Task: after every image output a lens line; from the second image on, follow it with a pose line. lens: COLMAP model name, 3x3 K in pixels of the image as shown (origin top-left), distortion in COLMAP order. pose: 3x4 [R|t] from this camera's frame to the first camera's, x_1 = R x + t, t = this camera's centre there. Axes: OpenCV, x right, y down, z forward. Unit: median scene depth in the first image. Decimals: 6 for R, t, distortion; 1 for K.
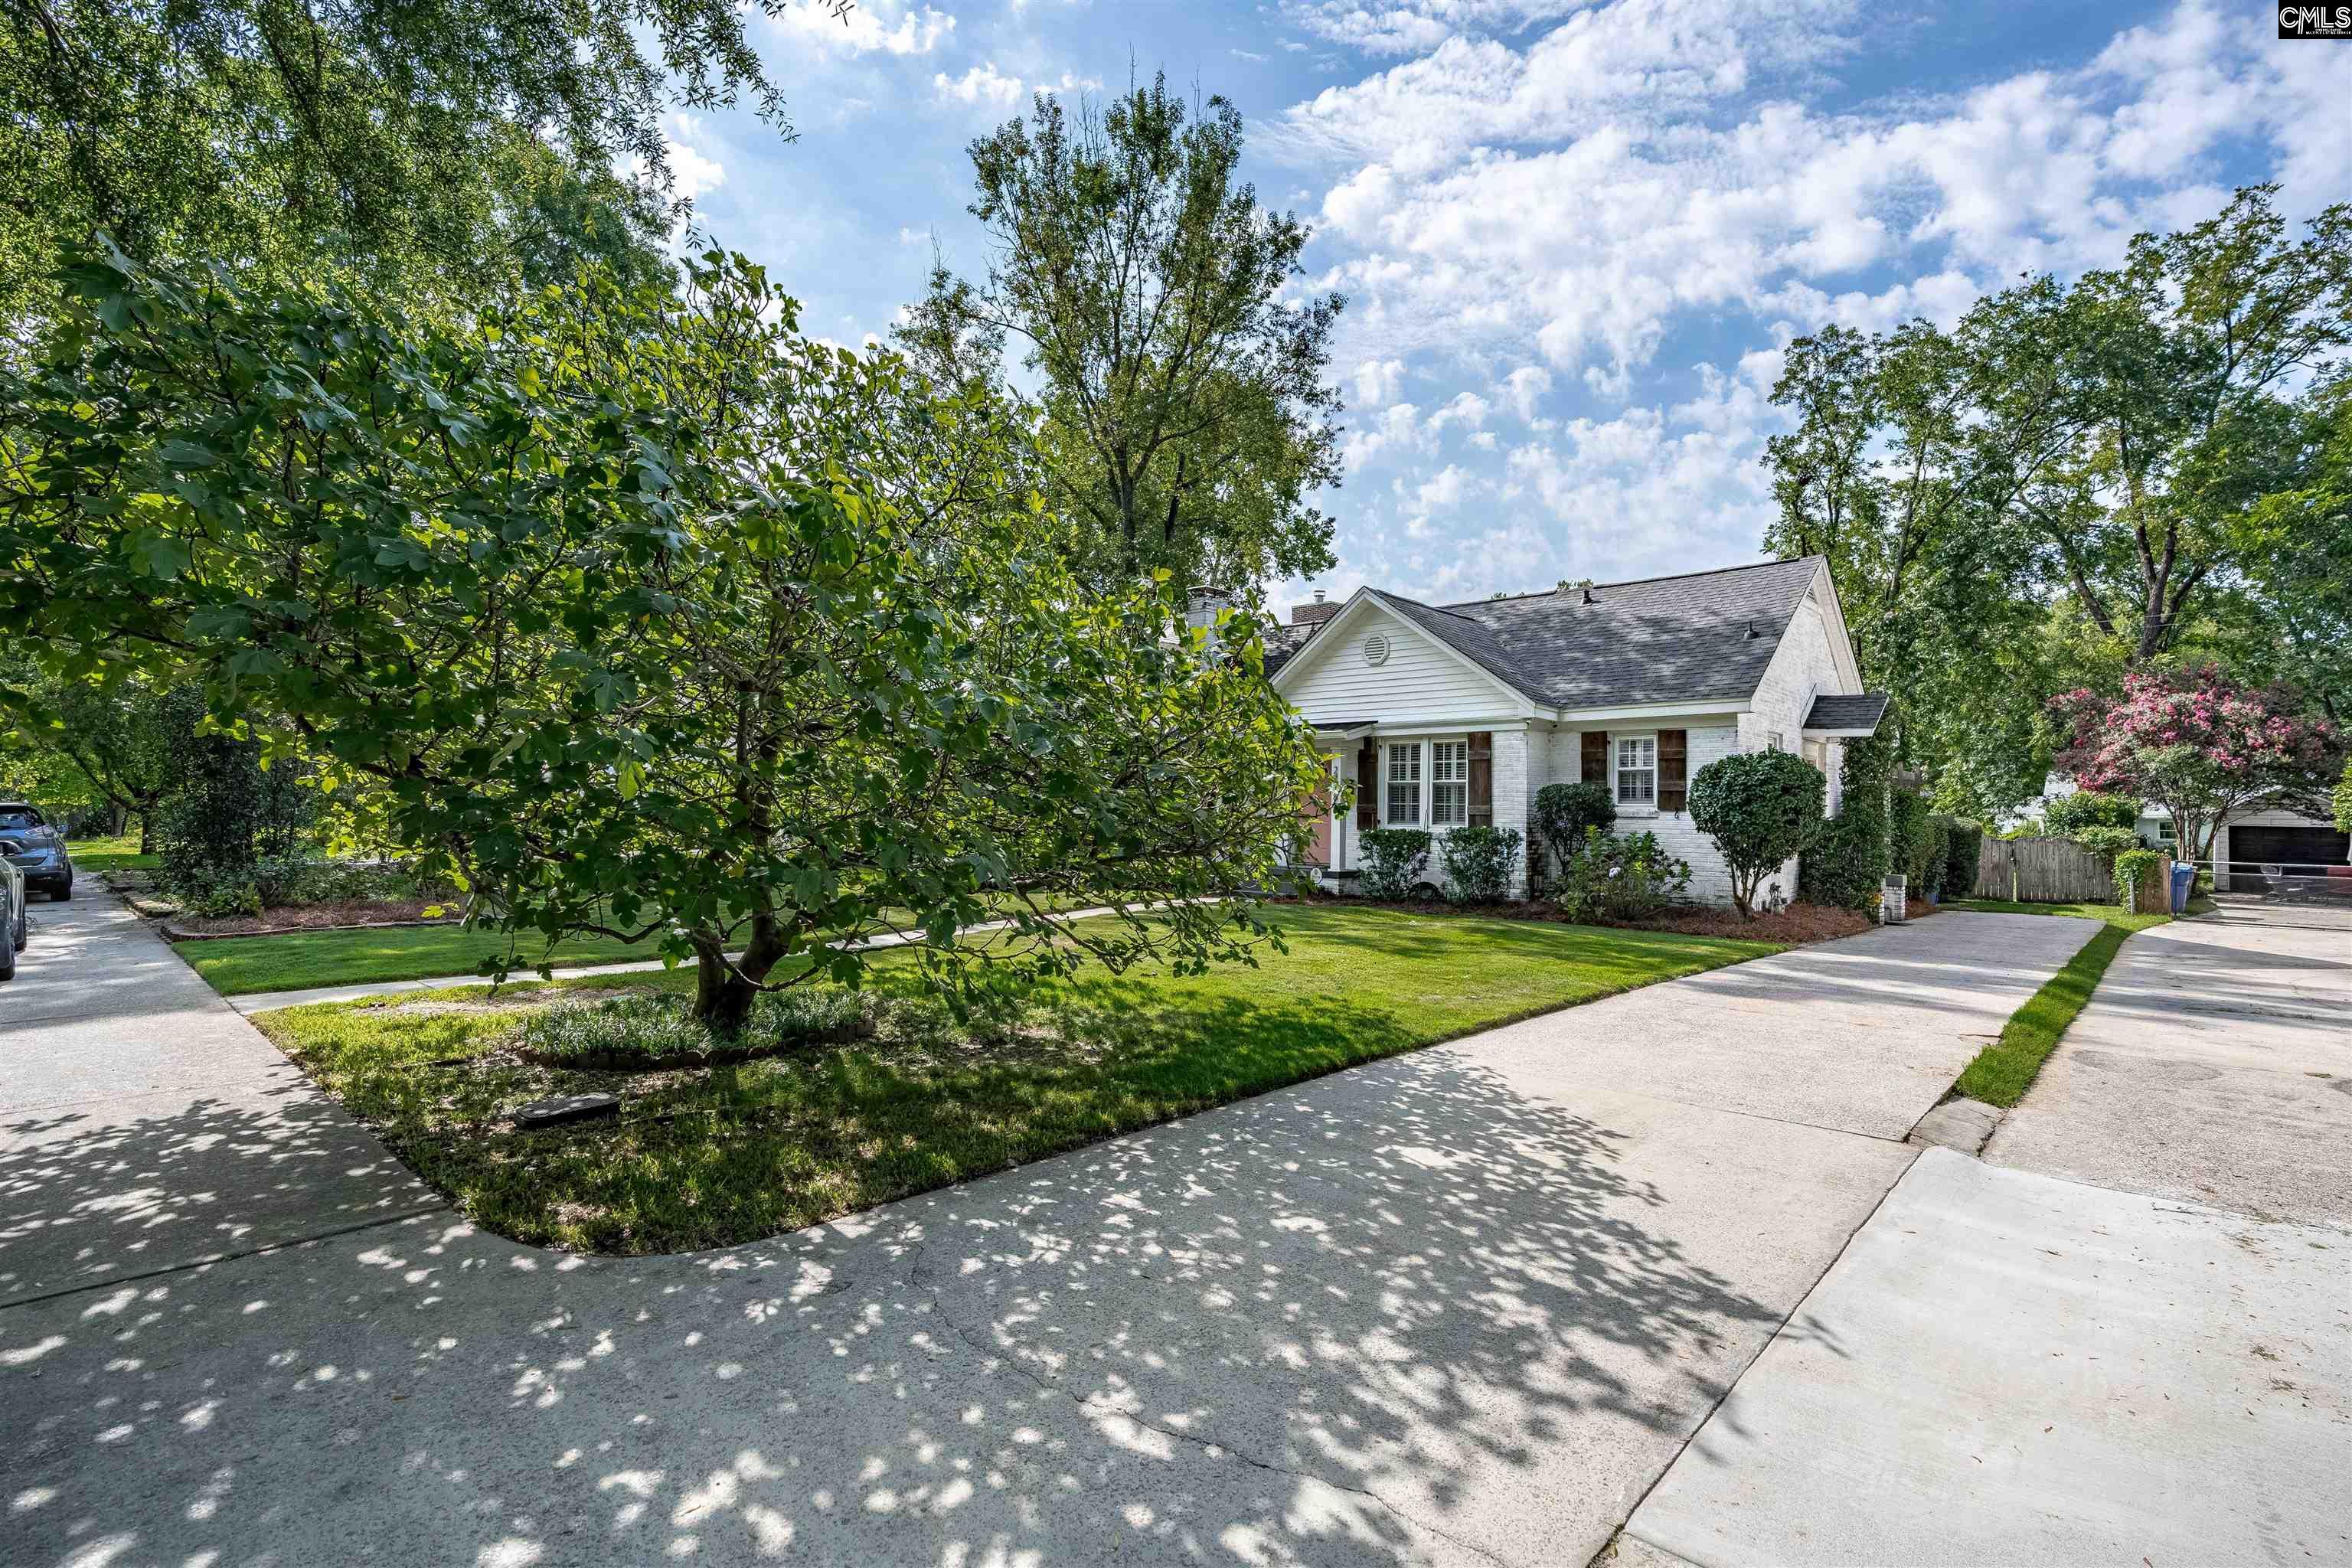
lens RADIAL K [[1098.6, 0, 1163.4], [0, 1098.6, 771.8], [0, 0, 1]] dist [-0.001032, -0.000153]
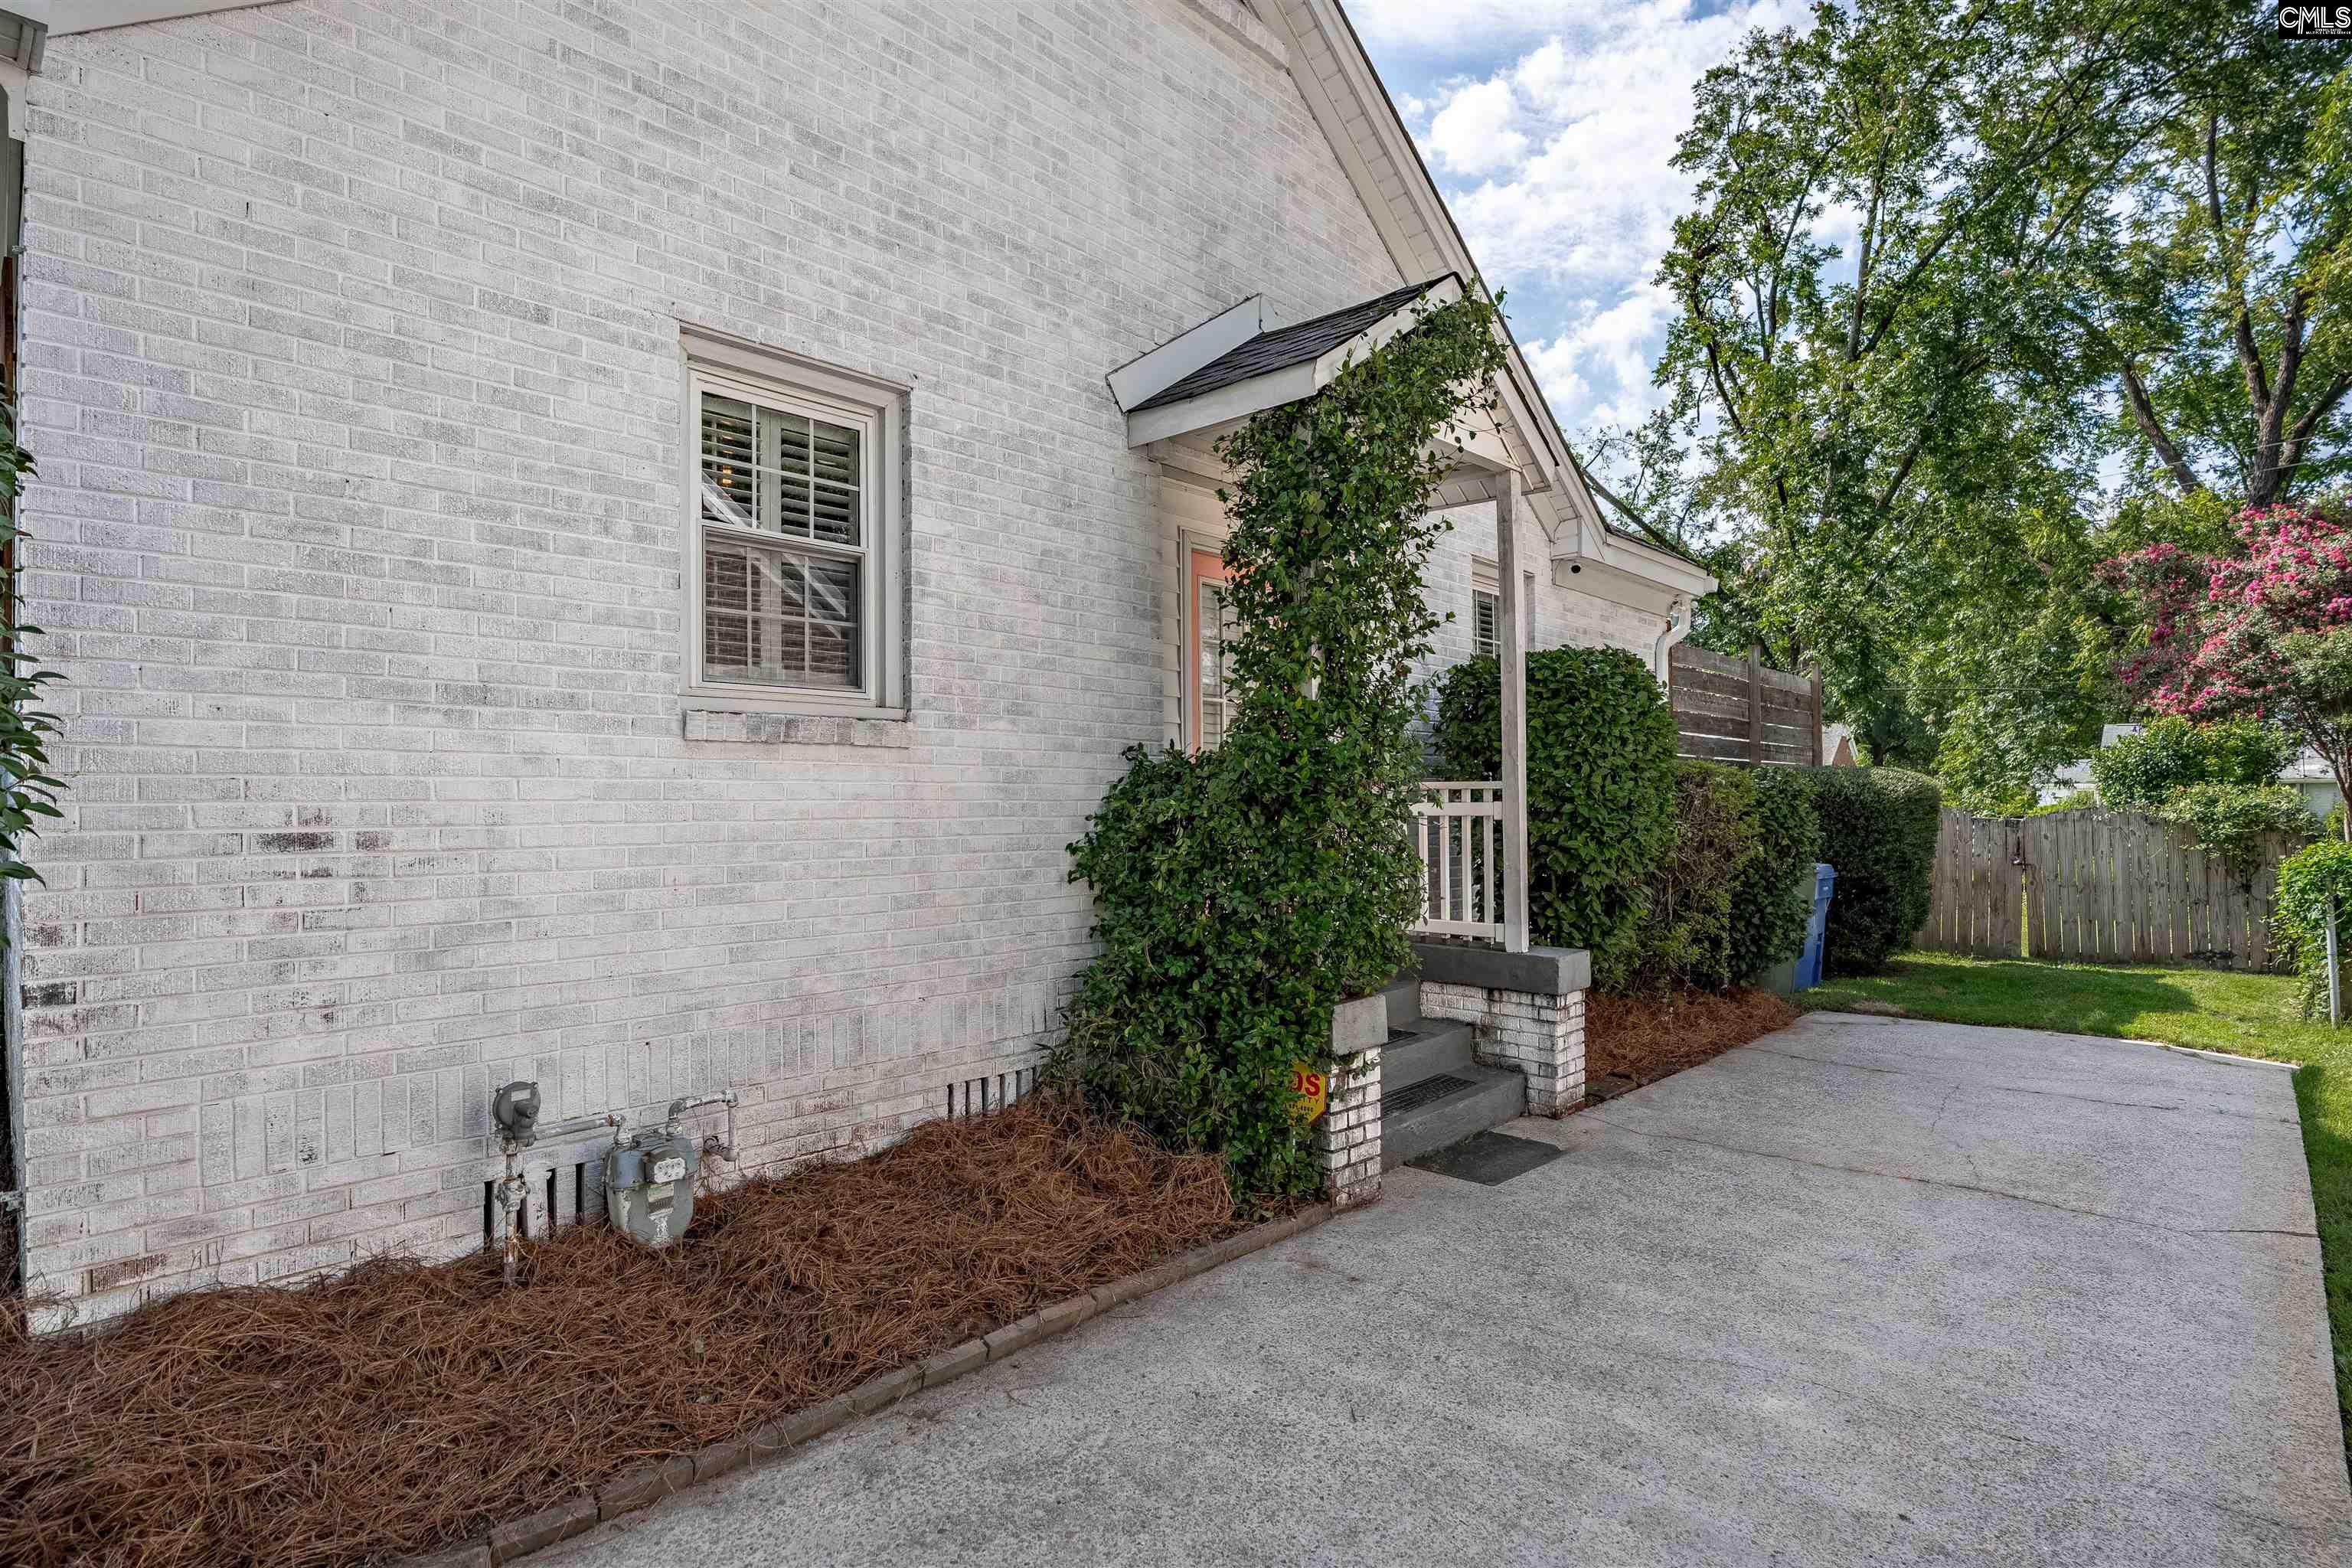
lens RADIAL K [[1126.7, 0, 1184.4], [0, 1126.7, 780.8], [0, 0, 1]] dist [-0.002504, -0.000456]
pose [[0.999690, -0.022927, -0.009760, 0.366865], [0.023055, 0.999647, 0.013217, 0.027298], [0.009453, -0.013438, 0.999865, 0.450526]]
